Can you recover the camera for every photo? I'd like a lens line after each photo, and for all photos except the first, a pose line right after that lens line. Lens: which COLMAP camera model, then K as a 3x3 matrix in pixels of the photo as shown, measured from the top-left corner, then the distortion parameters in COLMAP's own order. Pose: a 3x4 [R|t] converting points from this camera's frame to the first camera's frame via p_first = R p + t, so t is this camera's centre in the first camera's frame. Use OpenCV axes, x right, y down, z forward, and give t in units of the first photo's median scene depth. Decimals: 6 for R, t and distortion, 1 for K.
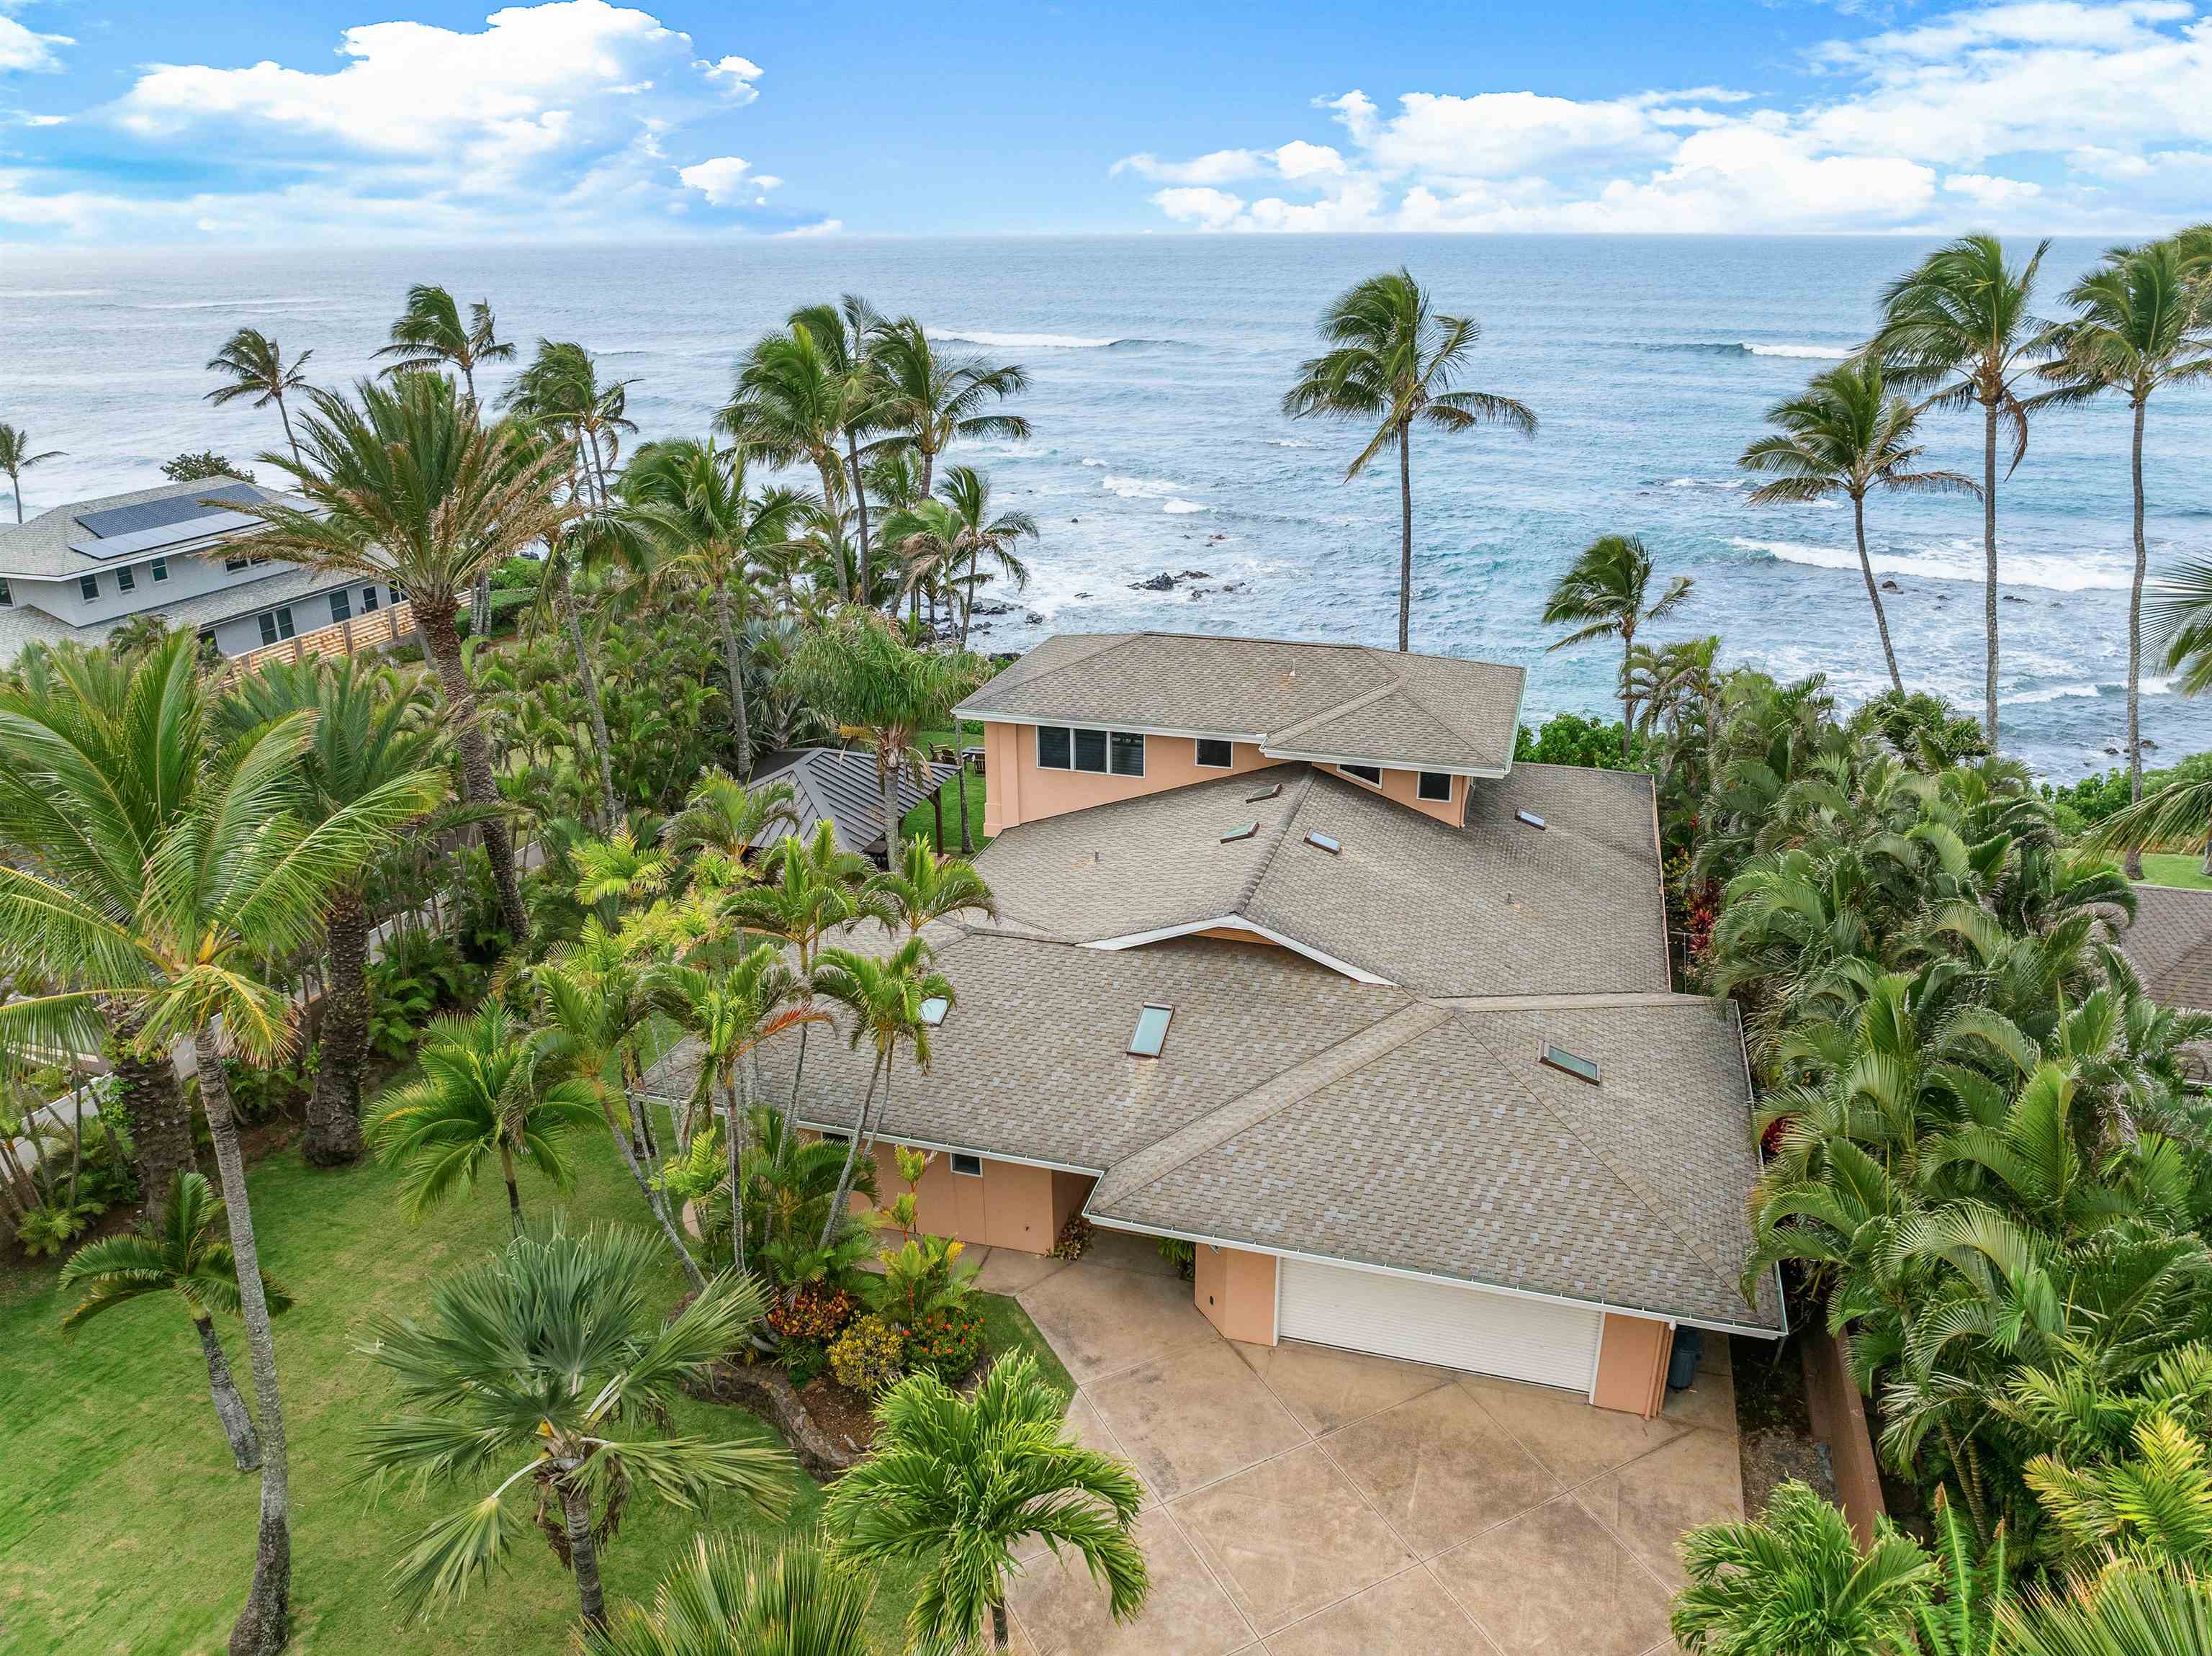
lens RADIAL K [[1572.7, 0, 1103.6], [0, 1572.7, 818.6], [0, 0, 1]] dist [-0.042414, 0.013209]
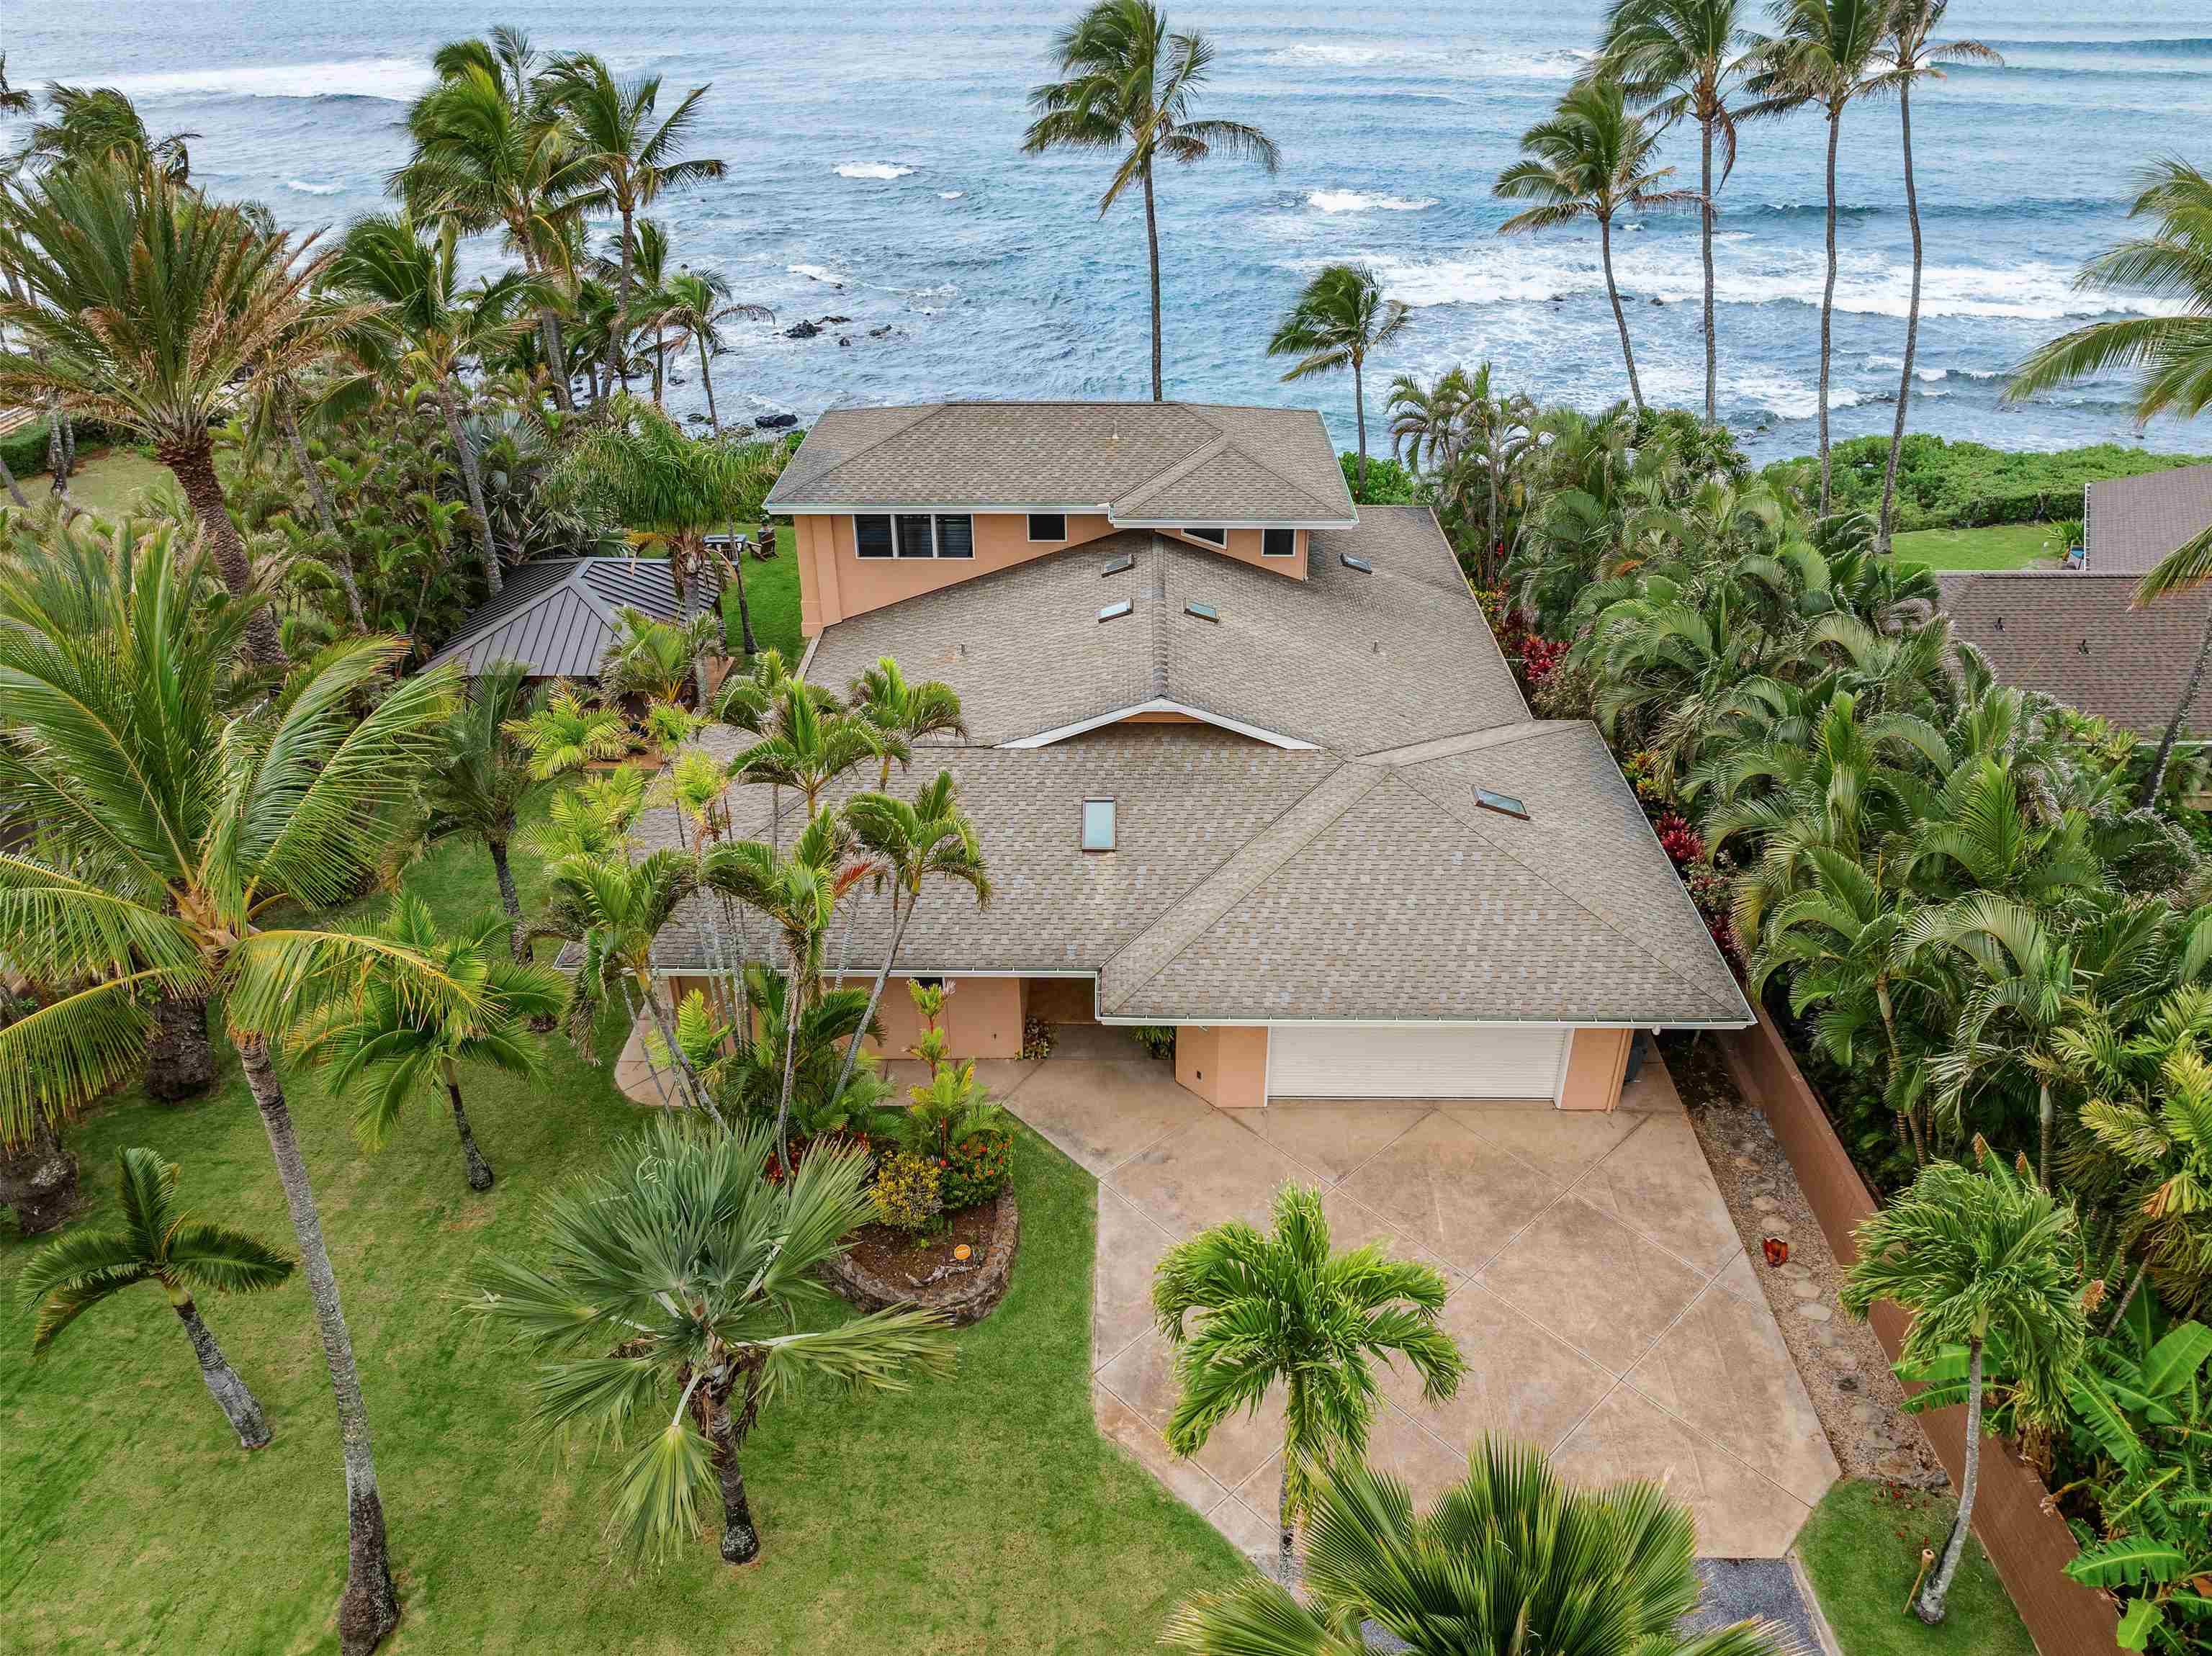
lens RADIAL K [[1572.7, 0, 1110.5], [0, 1572.7, 825.0], [0, 0, 1]] dist [-0.042414, 0.013209]
pose [[0.962168, -0.136551, 0.235769, -0.200895], [0.095455, 0.979442, 0.177715, -0.041180], [-0.255189, -0.148486, 0.955422, 0.050986]]
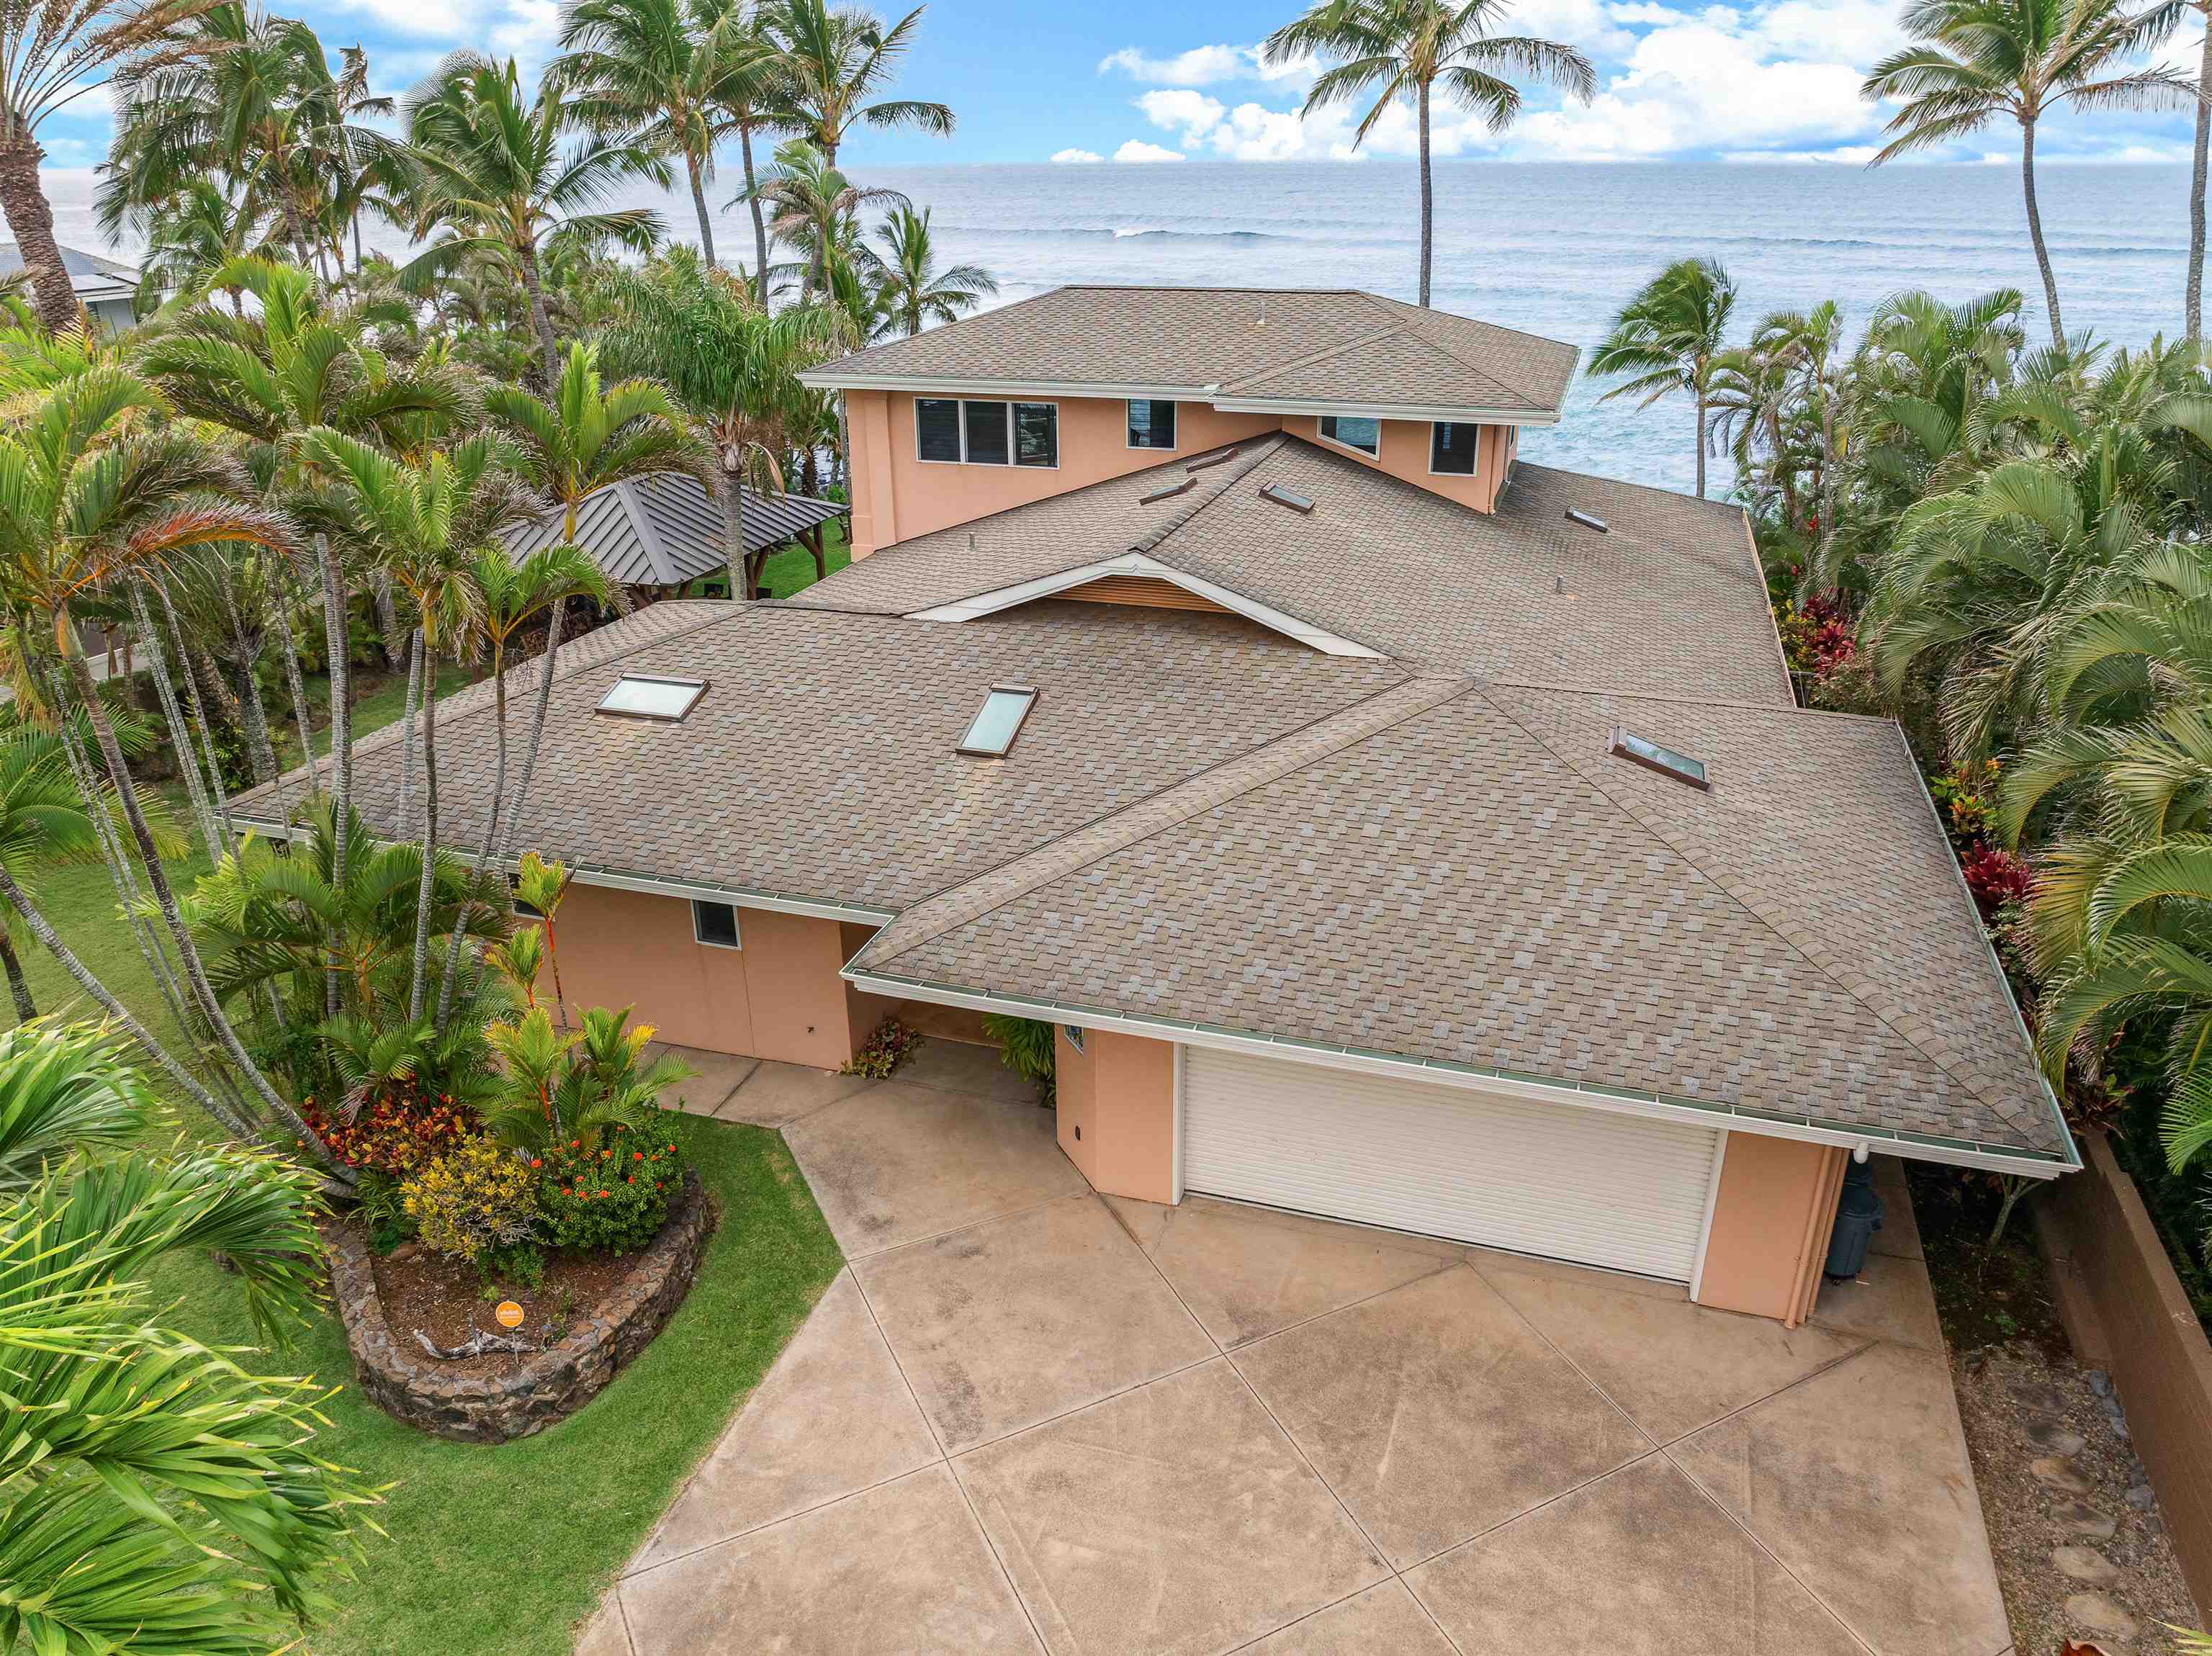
lens RADIAL K [[1572.7, 0, 1106.3], [0, 1572.7, 818.2], [0, 0, 1]] dist [-0.042414, 0.013209]
pose [[0.999833, 0.006687, -0.017037, 0.087004], [-0.005990, 0.999157, 0.040610, 0.151026], [0.017294, -0.040501, 0.999030, 0.366040]]
